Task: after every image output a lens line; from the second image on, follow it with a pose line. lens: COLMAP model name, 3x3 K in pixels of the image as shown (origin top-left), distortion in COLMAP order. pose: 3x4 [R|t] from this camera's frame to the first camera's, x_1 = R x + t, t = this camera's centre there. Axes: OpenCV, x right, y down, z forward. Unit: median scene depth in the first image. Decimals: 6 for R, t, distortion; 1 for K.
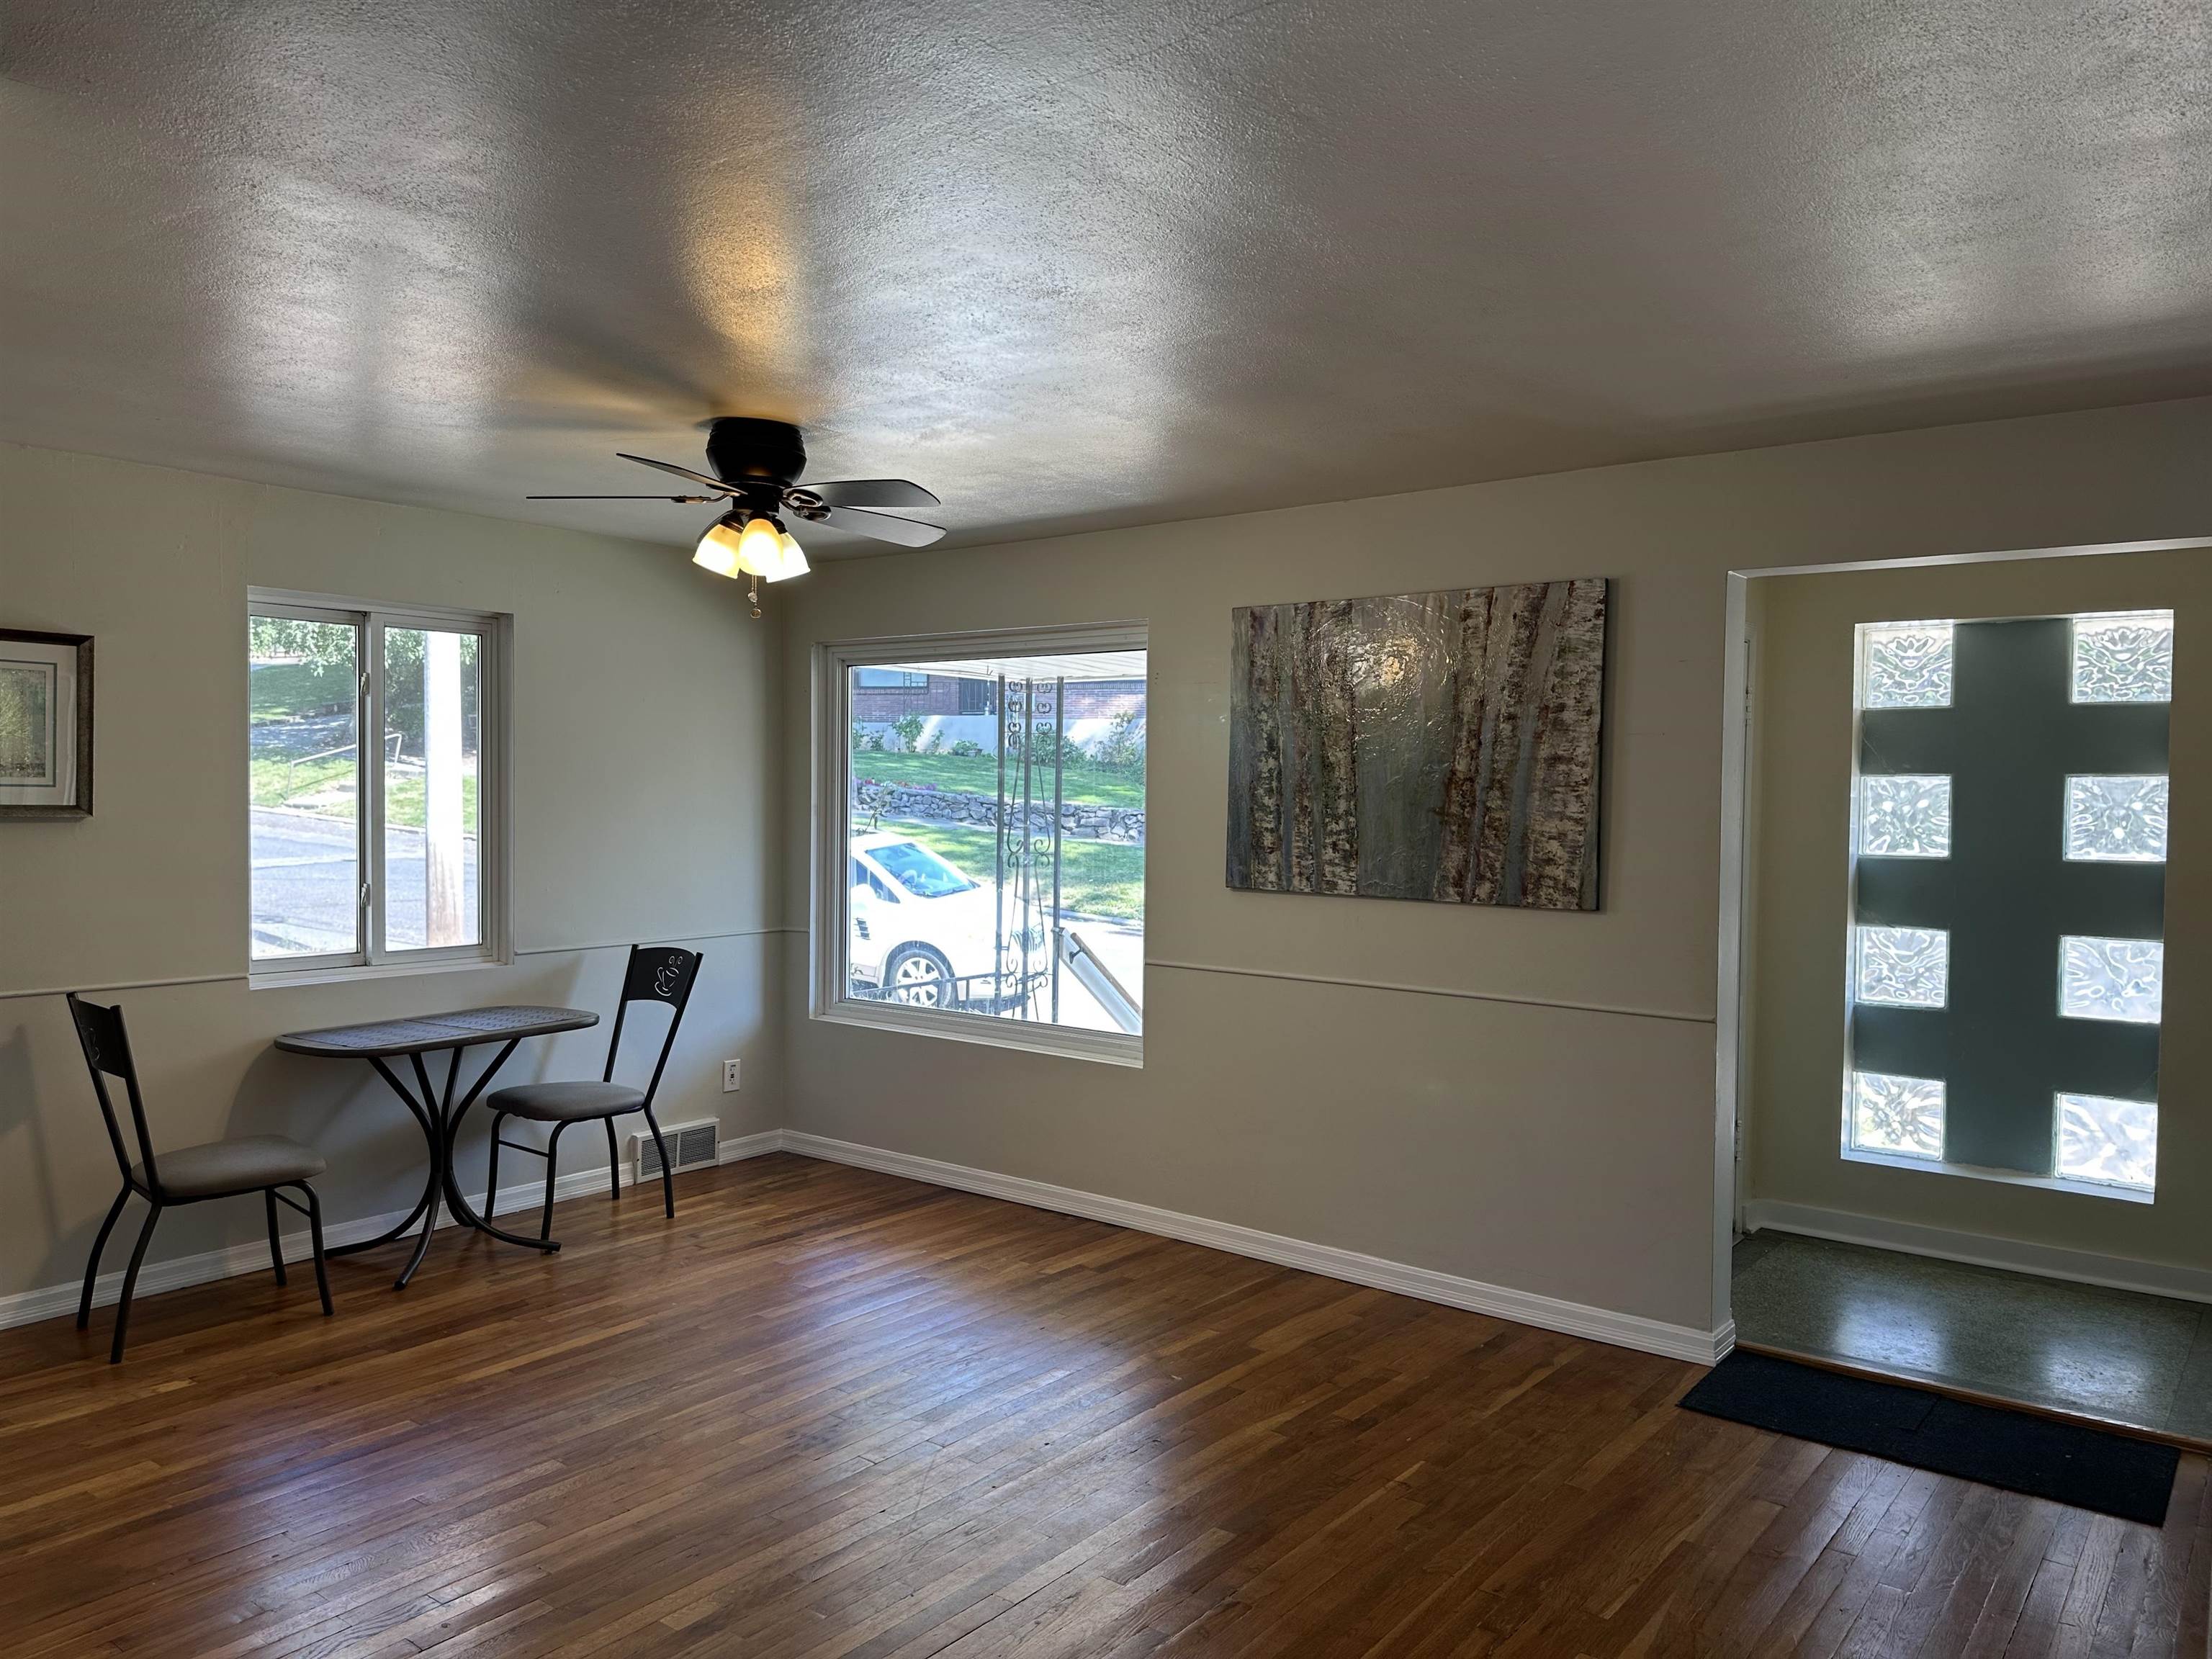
lens RADIAL K [[1537.7, 0, 1099.2], [0, 1537.7, 837.3], [0, 0, 1]] dist [0.010180, 0.000391]
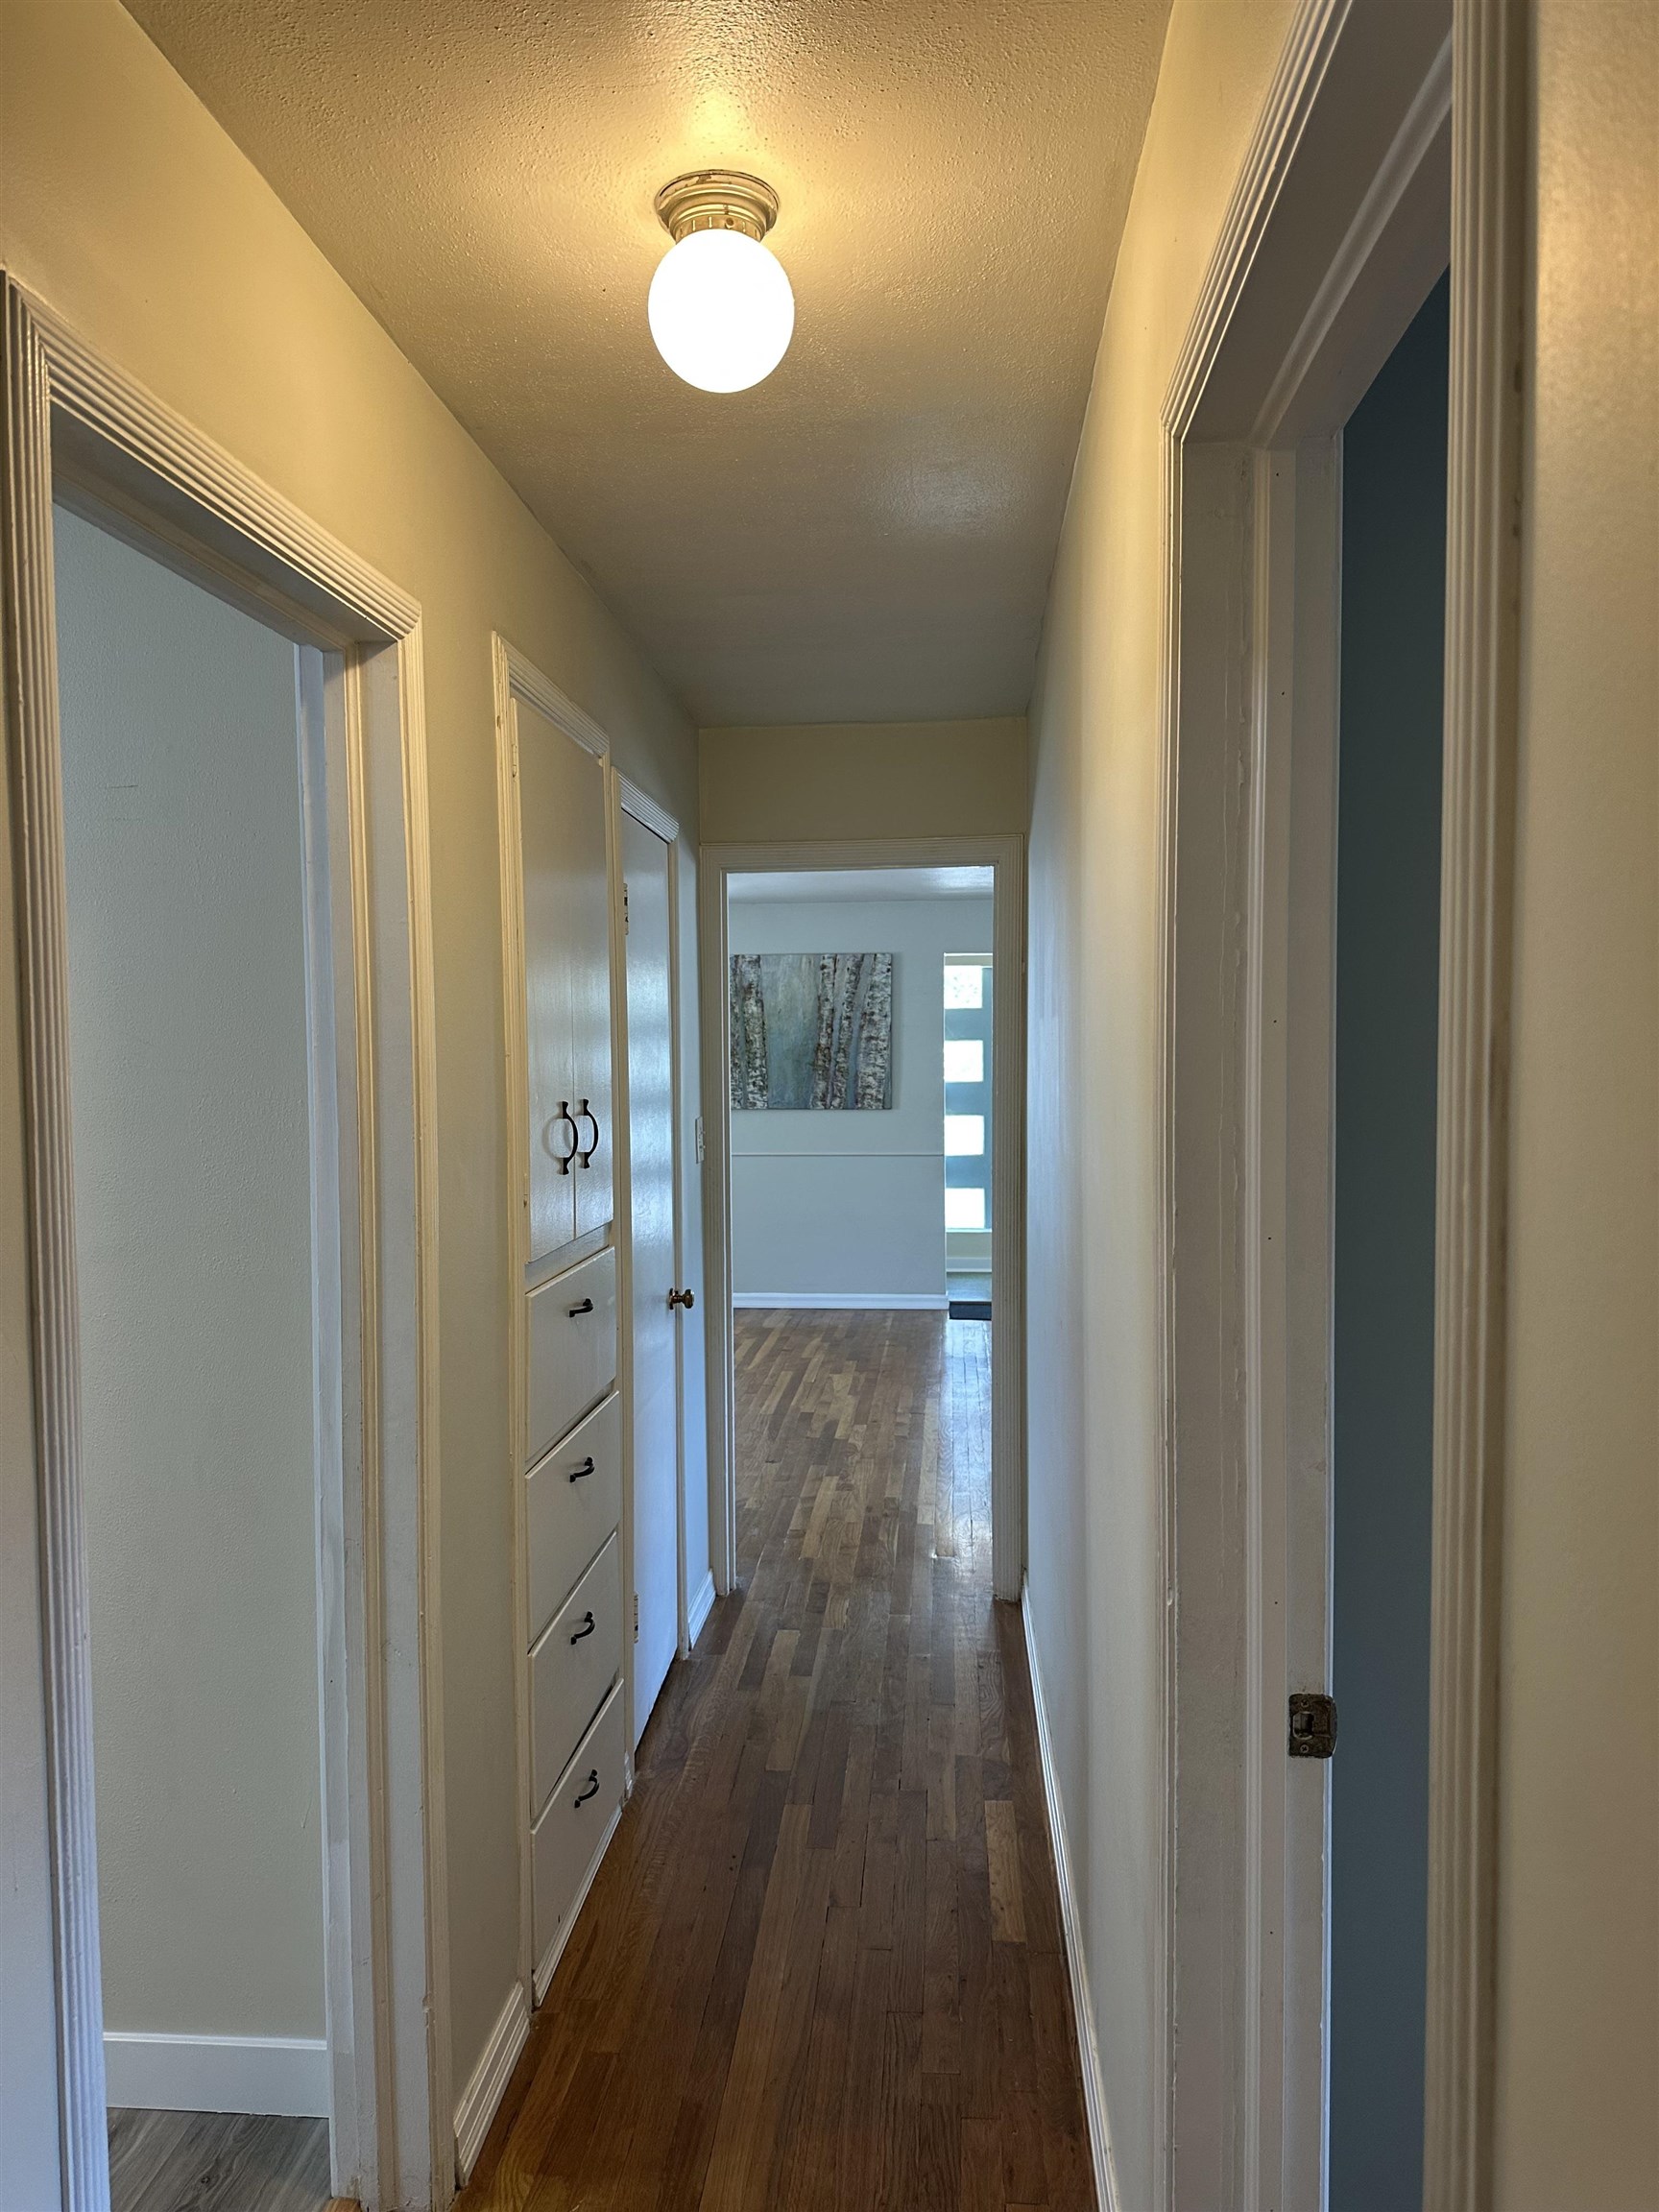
lens RADIAL K [[1537.7, 0, 834.1], [0, 1537.7, 1105.9], [0, 0, 1]] dist [0.010180, 0.000391]
pose [[0.821896, -0.039880, 0.568240, -0.915436], [0.032049, 0.999204, 0.023770, -0.009346], [-0.568735, -0.001325, 0.822519, -0.680764]]
